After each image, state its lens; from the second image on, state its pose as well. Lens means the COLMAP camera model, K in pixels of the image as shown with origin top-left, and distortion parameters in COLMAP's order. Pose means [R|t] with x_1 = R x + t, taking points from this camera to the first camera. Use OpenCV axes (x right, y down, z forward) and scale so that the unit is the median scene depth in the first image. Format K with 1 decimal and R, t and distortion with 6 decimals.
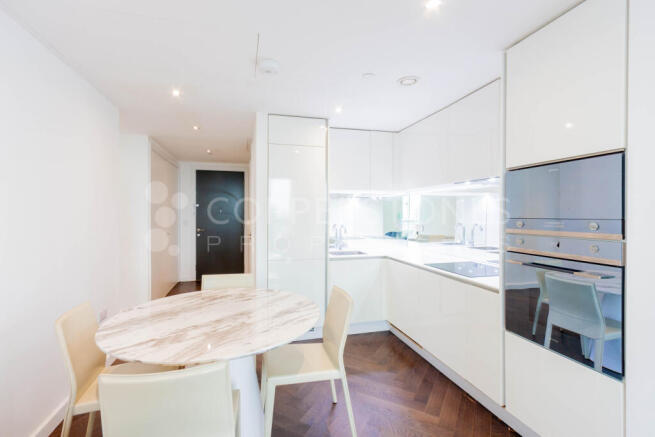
lens RADIAL K [[310.9, 0, 318.4], [0, 310.9, 219.3], [0, 0, 1]] dist [-0.000487, -0.002981]
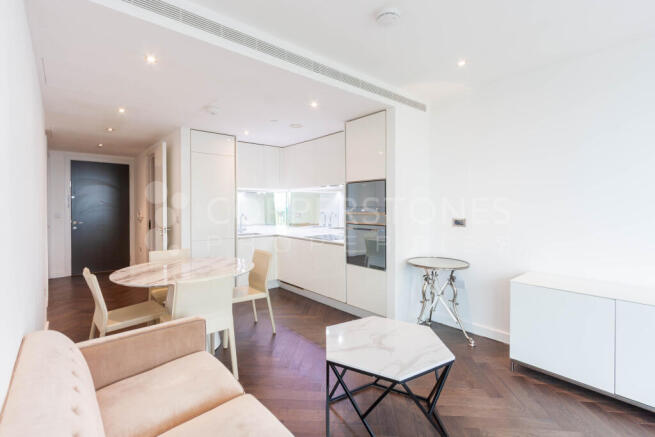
lens RADIAL K [[310.9, 0, 329.7], [0, 310.9, 214.2], [0, 0, 1]] dist [-0.000487, -0.002981]
pose [[0.895573, -0.012239, 0.444747, -0.255691], [0.008922, 0.999915, 0.009553, 0.015365], [-0.444826, -0.004587, 0.895605, -0.499966]]
